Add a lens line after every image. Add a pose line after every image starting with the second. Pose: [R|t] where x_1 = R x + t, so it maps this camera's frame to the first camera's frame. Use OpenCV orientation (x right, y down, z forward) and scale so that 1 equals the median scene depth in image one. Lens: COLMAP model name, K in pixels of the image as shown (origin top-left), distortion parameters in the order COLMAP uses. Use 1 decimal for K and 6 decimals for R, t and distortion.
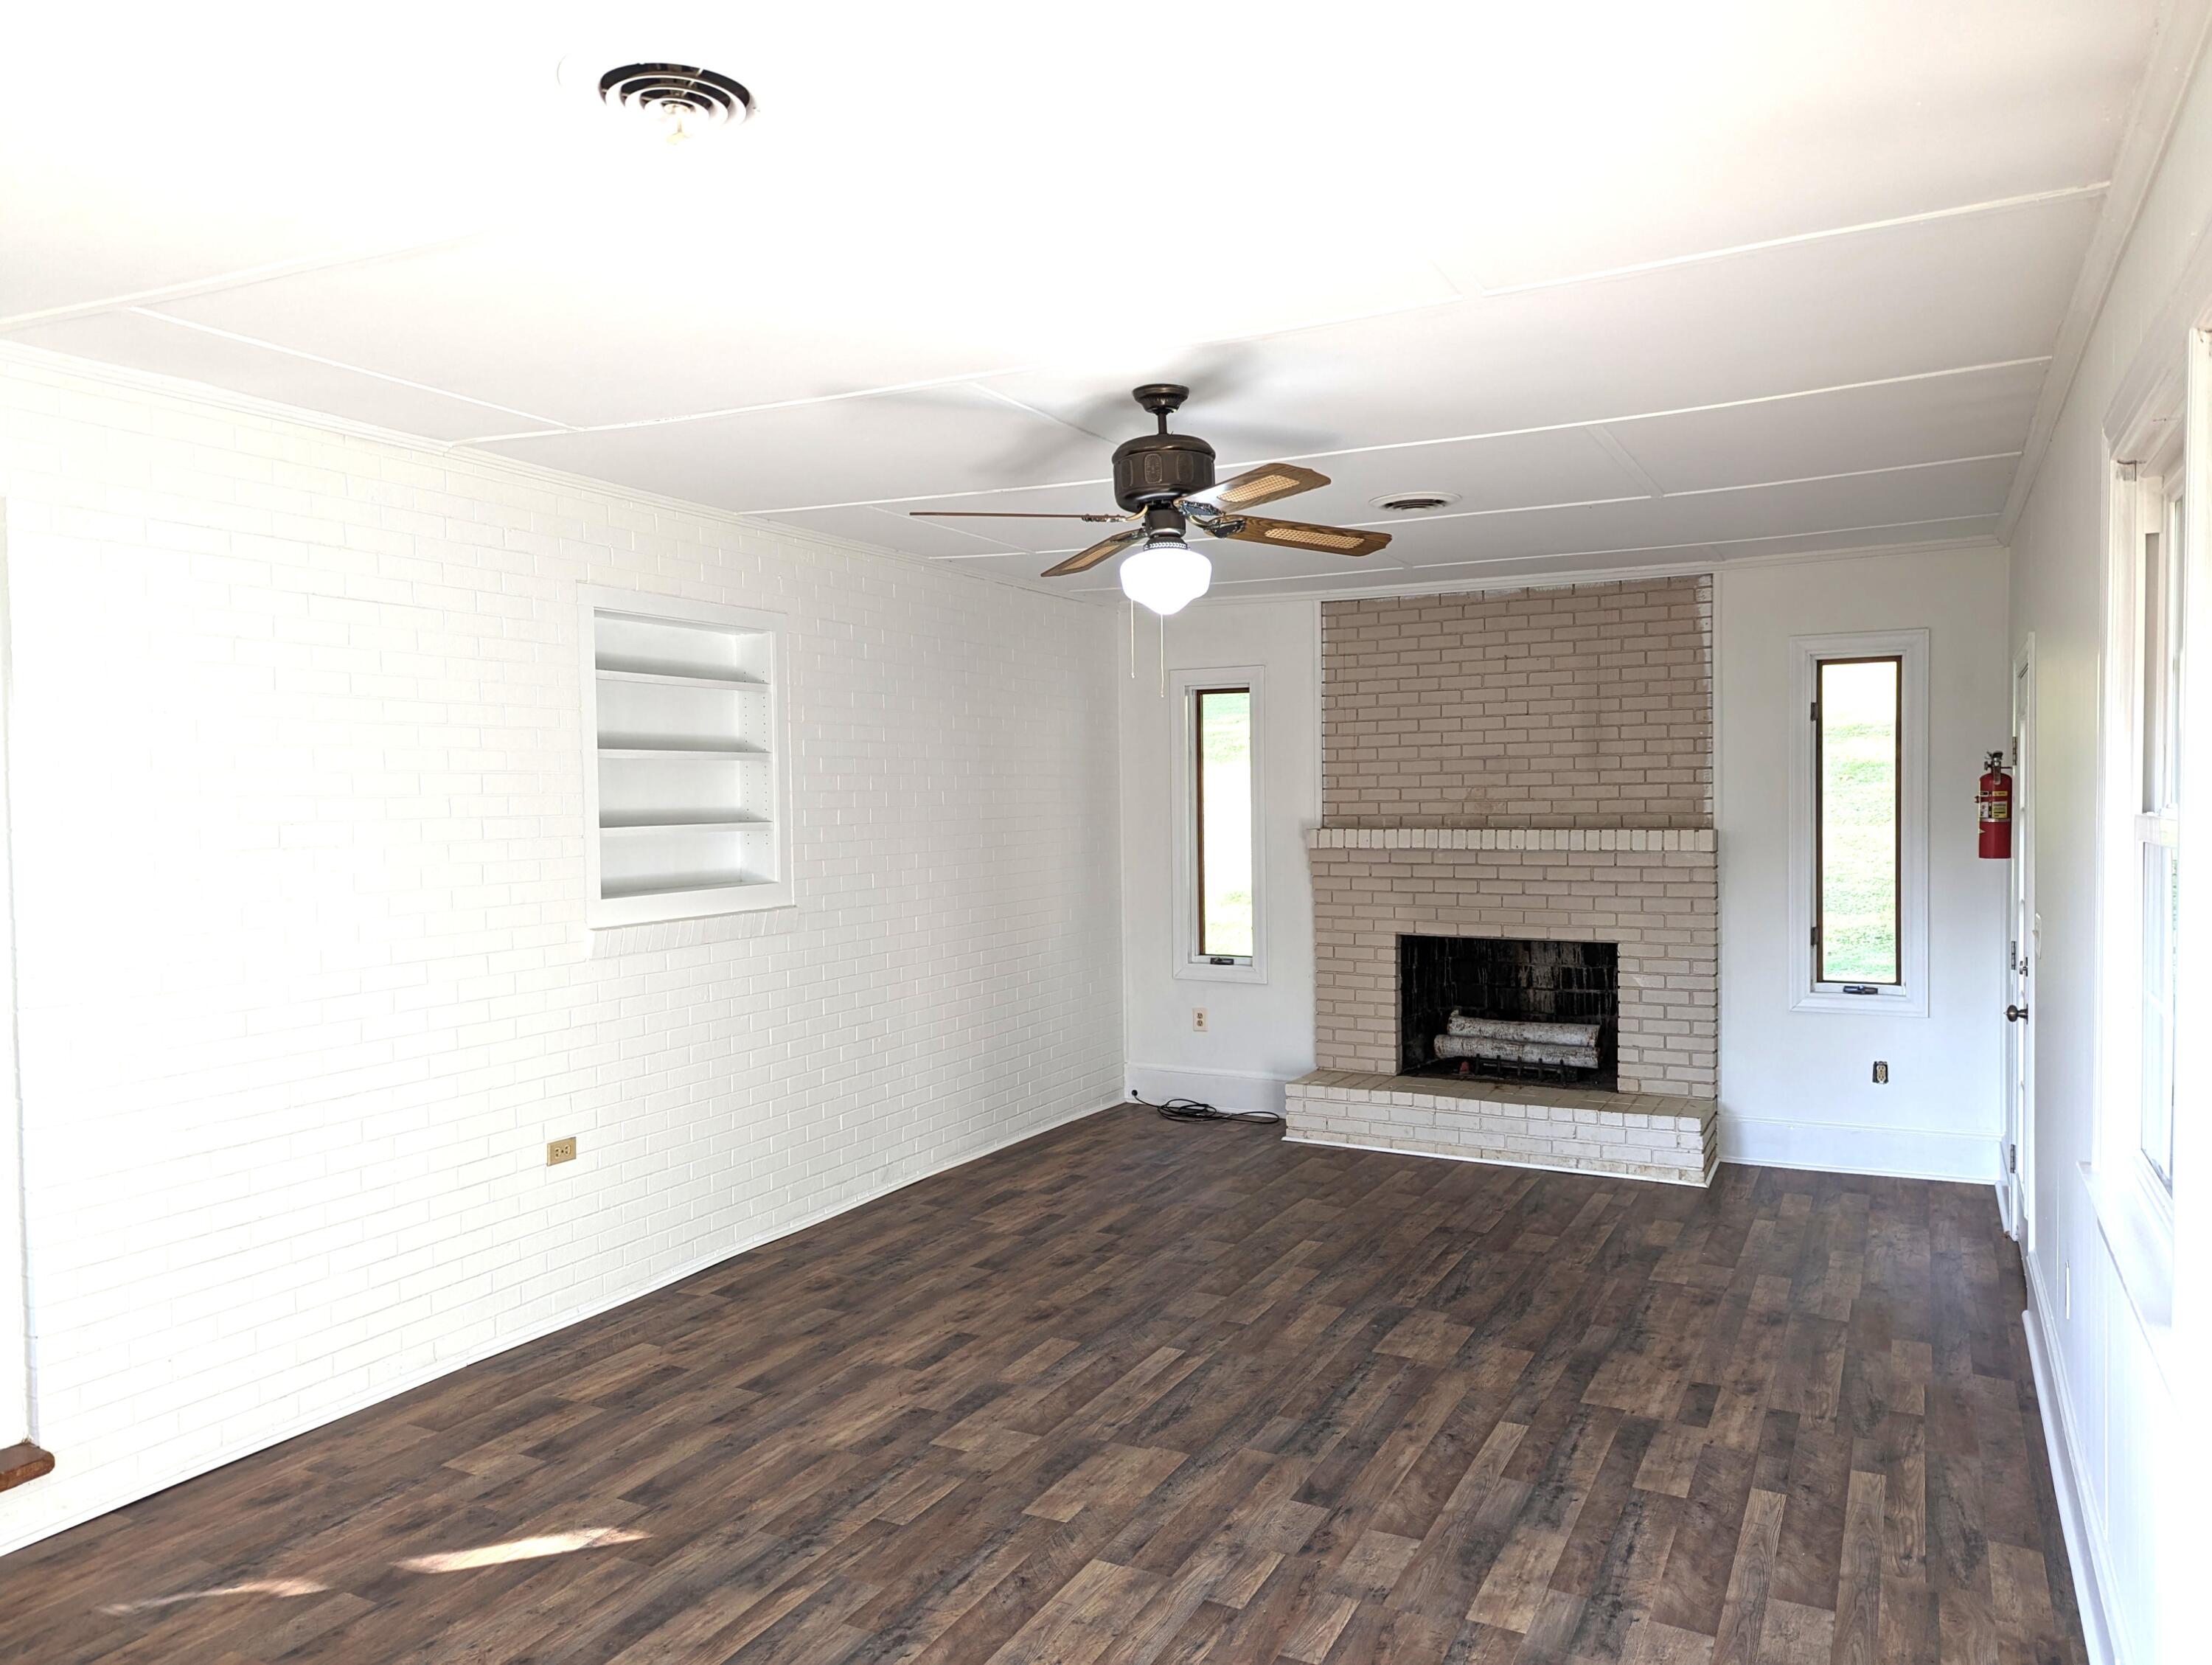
lens RADIAL K [[1565.1, 0, 1114.3], [0, 1565.1, 837.2], [0, 0, 1]] dist [0.067576, -0.061742]
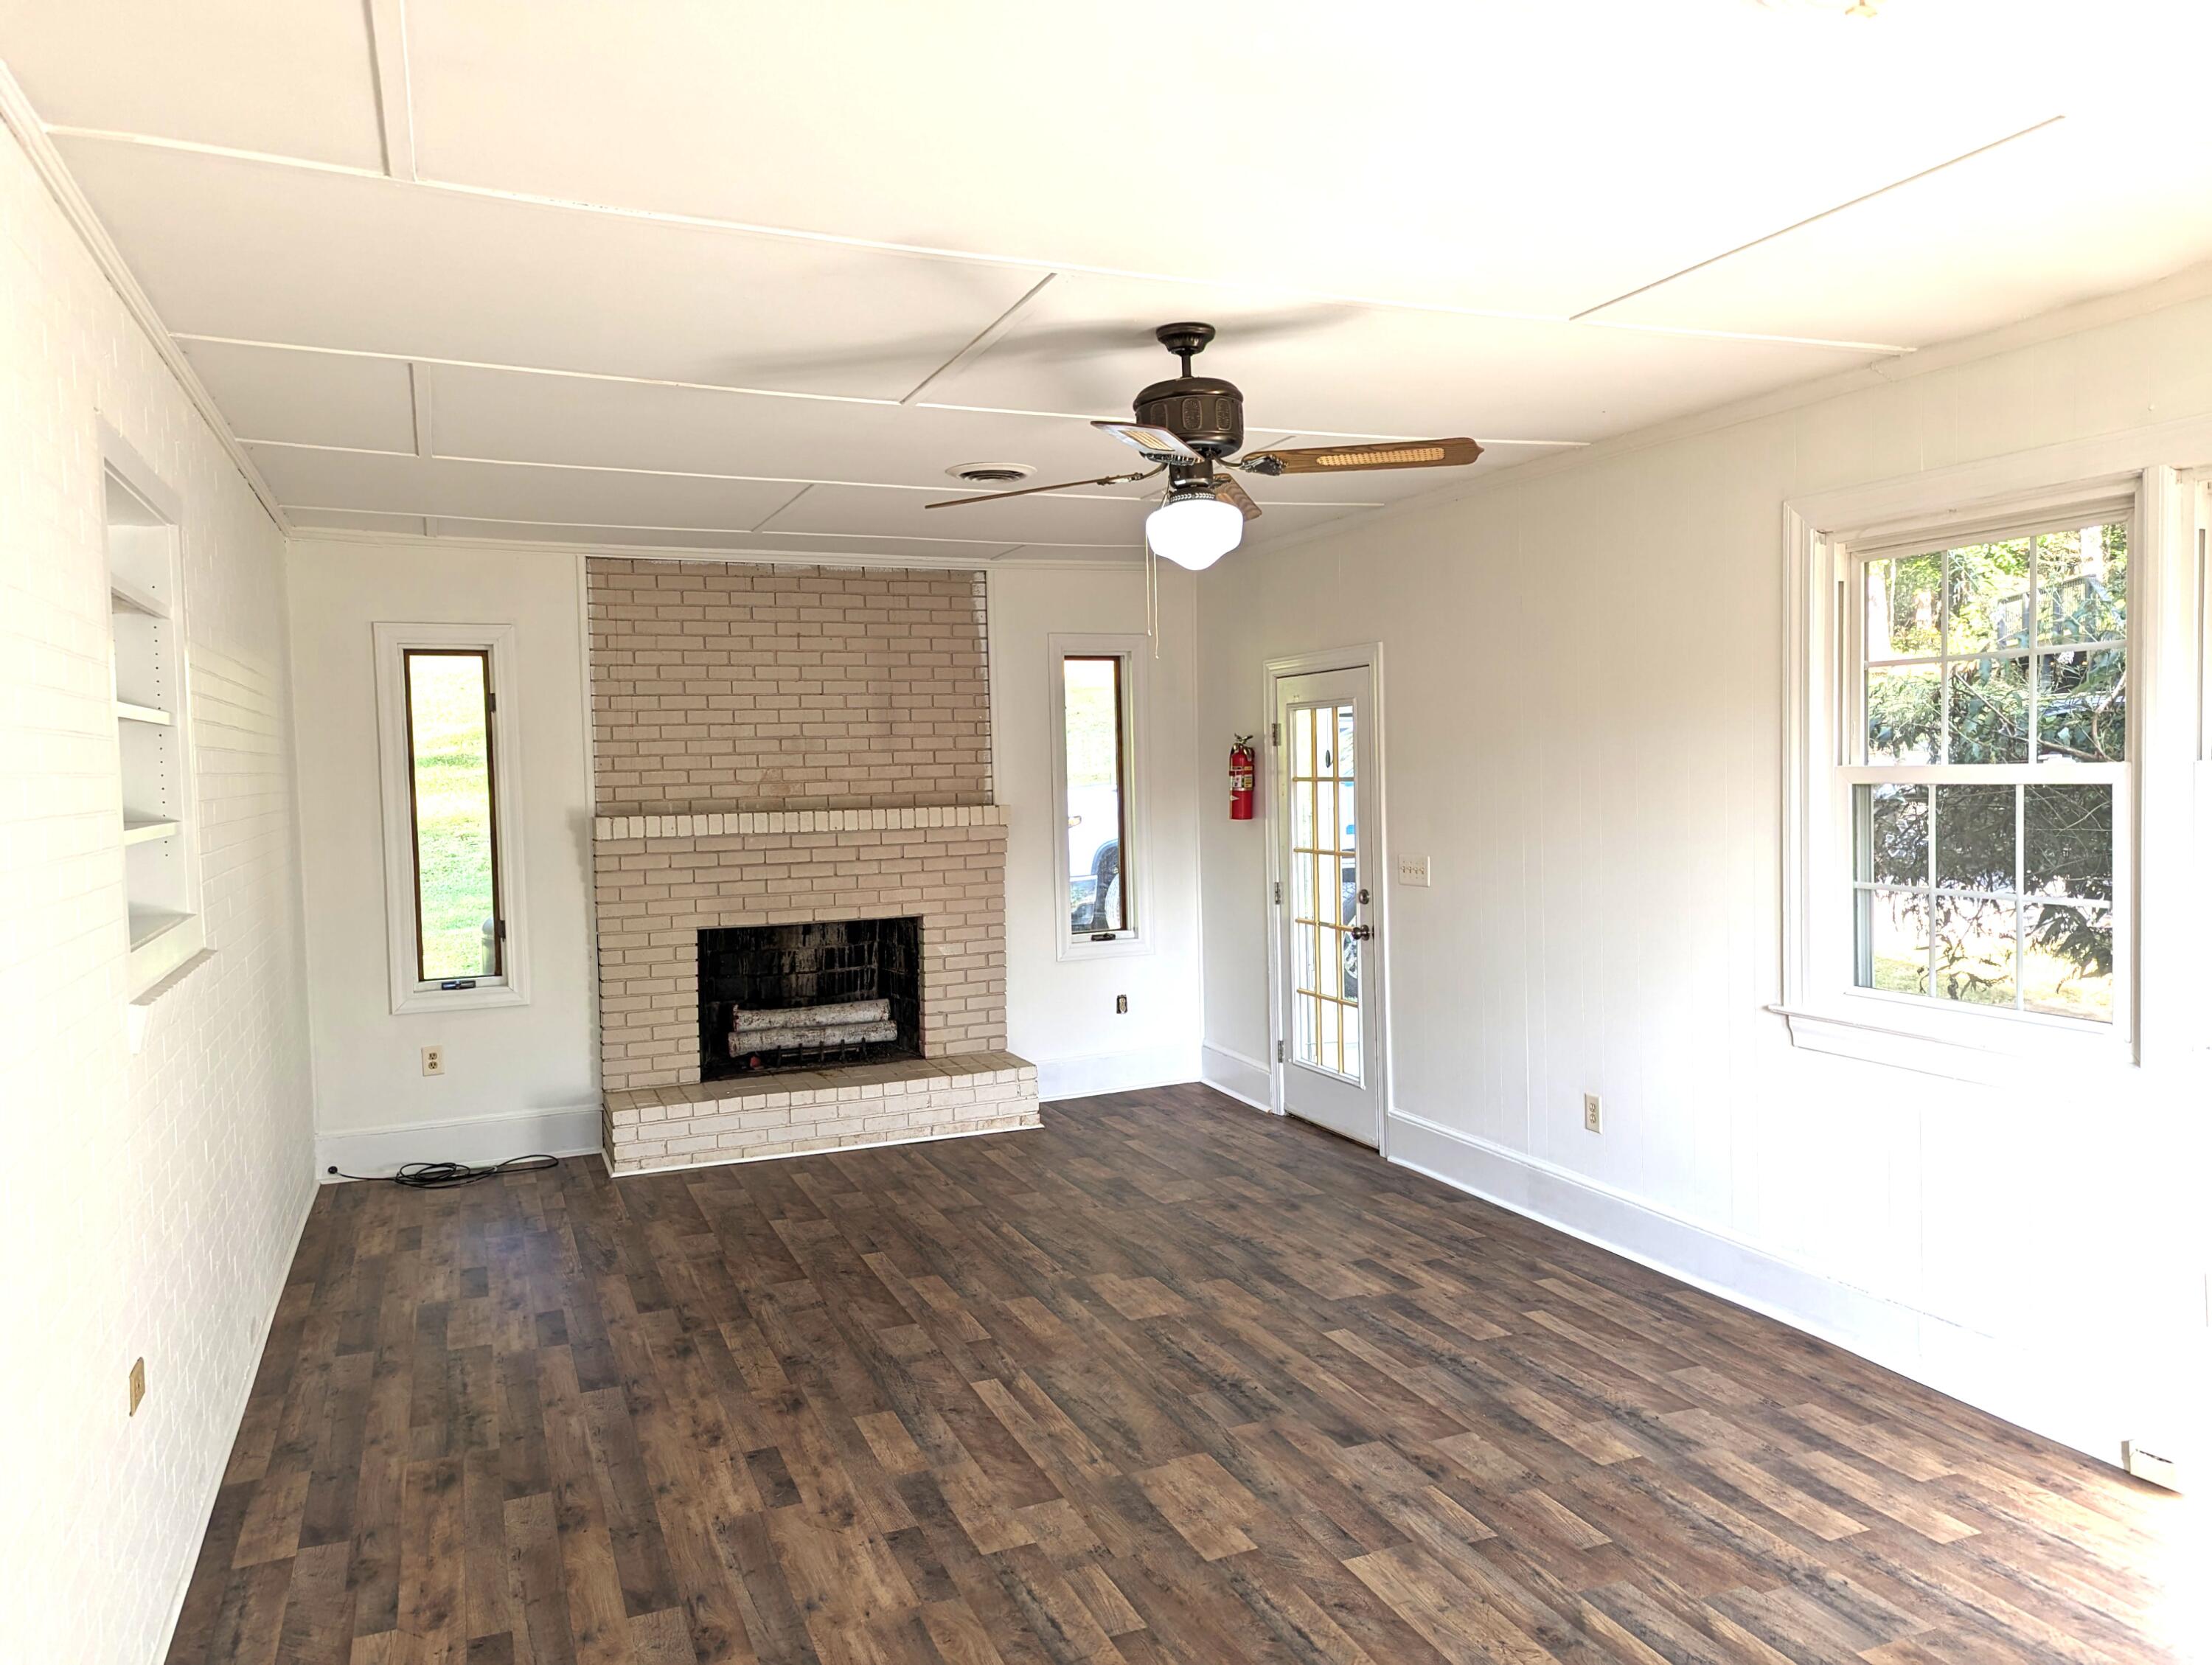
lens RADIAL K [[1565.1, 0, 1114.3], [0, 1565.1, 837.2], [0, 0, 1]] dist [0.067576, -0.061742]
pose [[0.631221, -0.038906, 0.774627, -0.459947], [0.036969, 0.999115, 0.020056, -0.001634], [-0.774722, 0.015977, 0.632100, 0.278750]]
